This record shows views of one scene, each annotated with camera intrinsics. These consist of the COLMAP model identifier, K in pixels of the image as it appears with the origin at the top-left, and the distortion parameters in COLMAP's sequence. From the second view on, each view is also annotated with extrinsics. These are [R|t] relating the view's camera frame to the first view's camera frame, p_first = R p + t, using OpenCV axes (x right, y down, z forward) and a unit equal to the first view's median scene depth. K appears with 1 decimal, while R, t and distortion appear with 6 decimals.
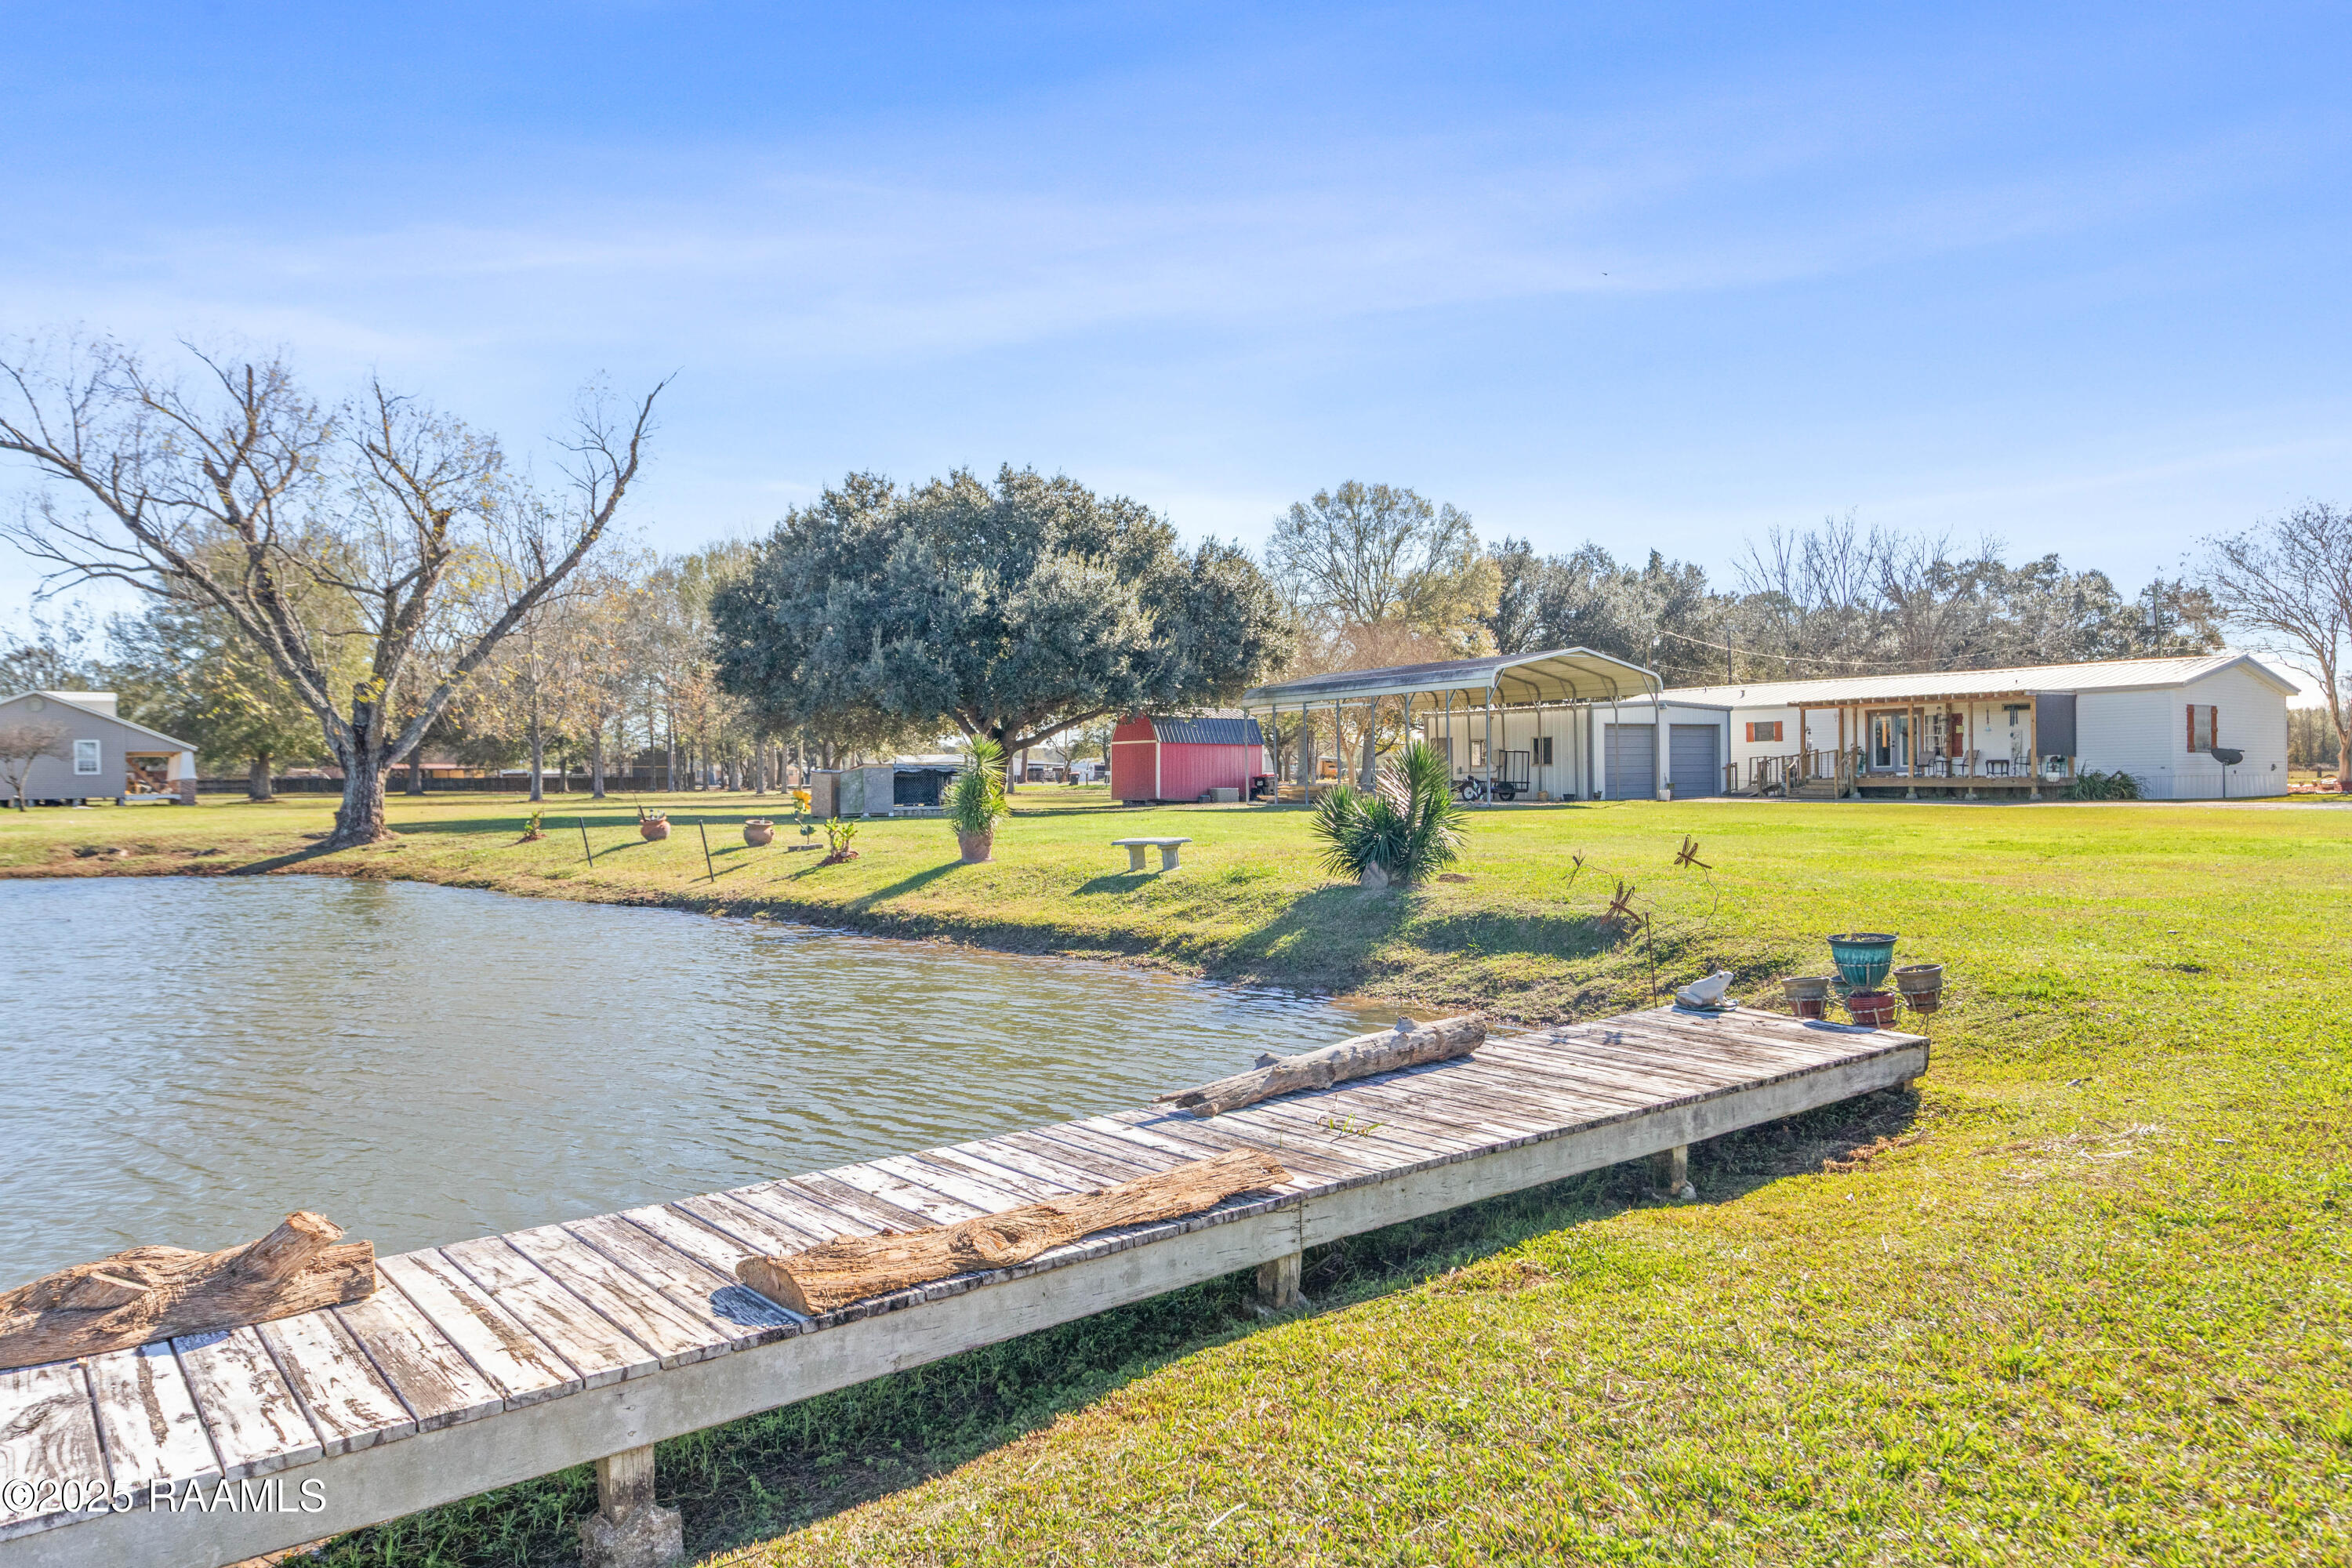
lens RADIAL K [[1617.9, 0, 1130.8], [0, 1617.9, 782.5], [0, 0, 1]] dist [-0.005766, 0.007231]
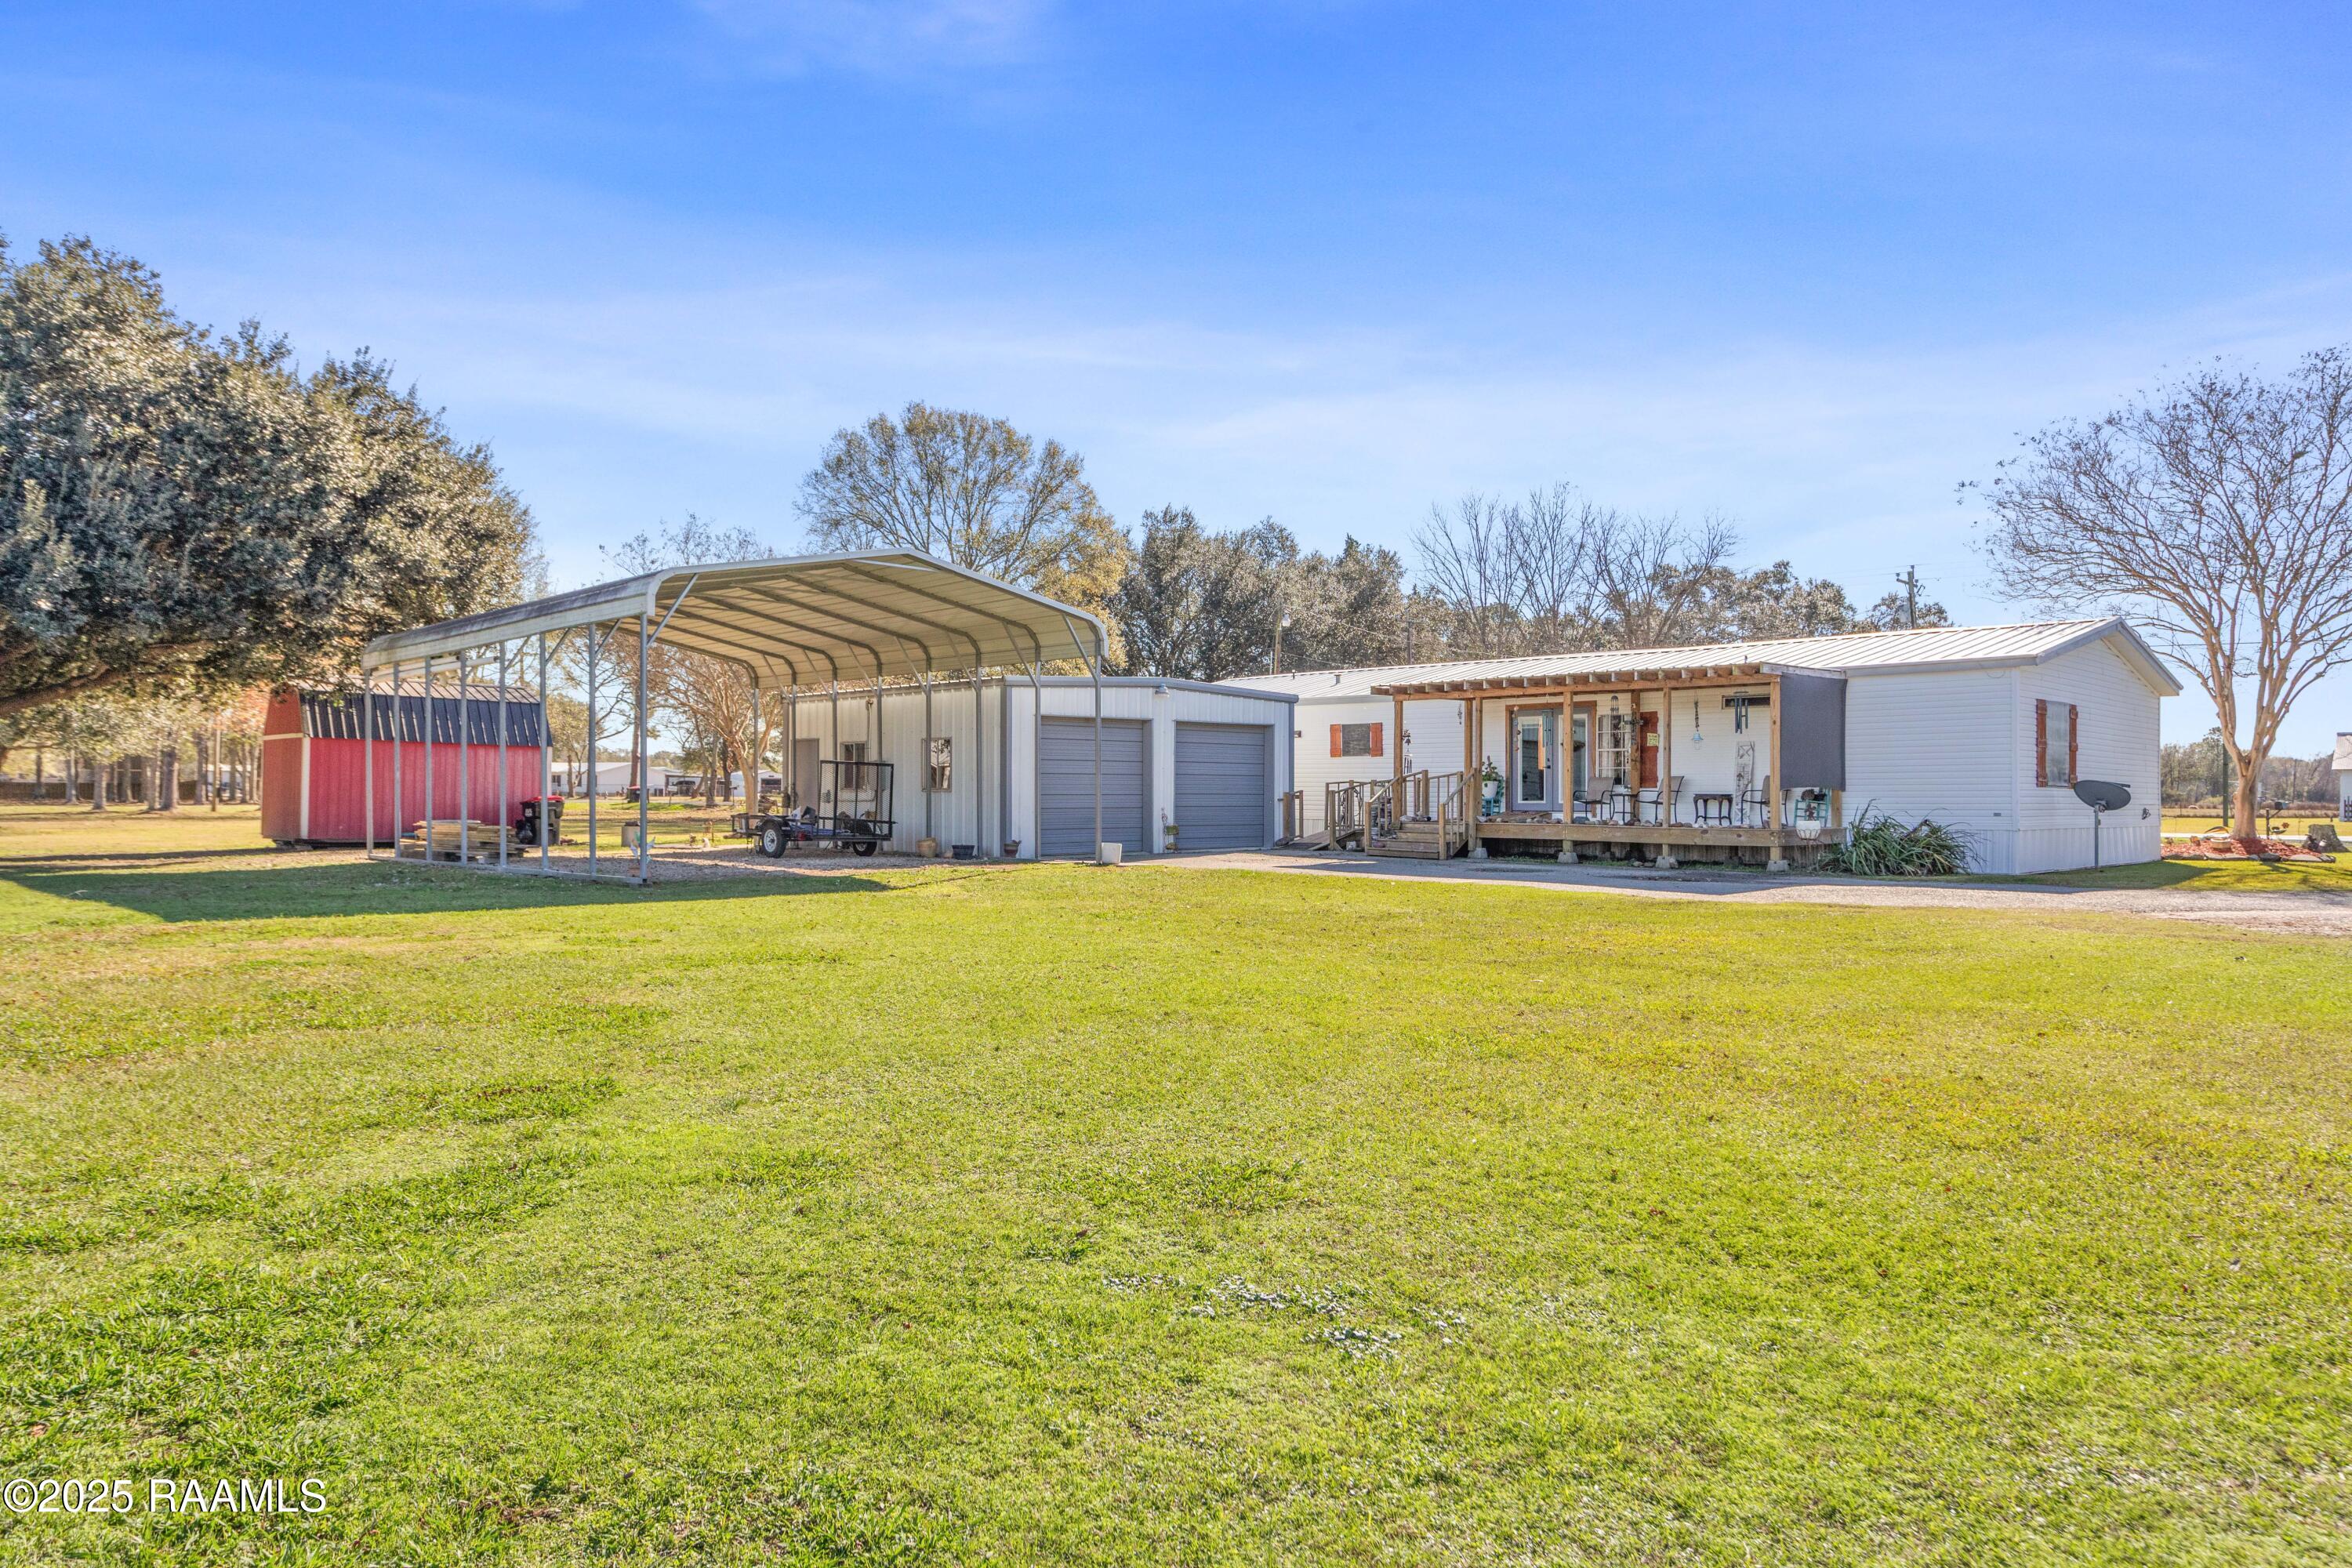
lens RADIAL K [[1617.9, 0, 1170.4], [0, 1617.9, 790.7], [0, 0, 1]] dist [-0.005766, 0.007231]
pose [[0.986882, 0.015969, 0.160651, 0.227494], [-0.015111, 0.999864, -0.006563, -0.007704], [-0.160734, 0.004049, 0.986989, 0.416780]]
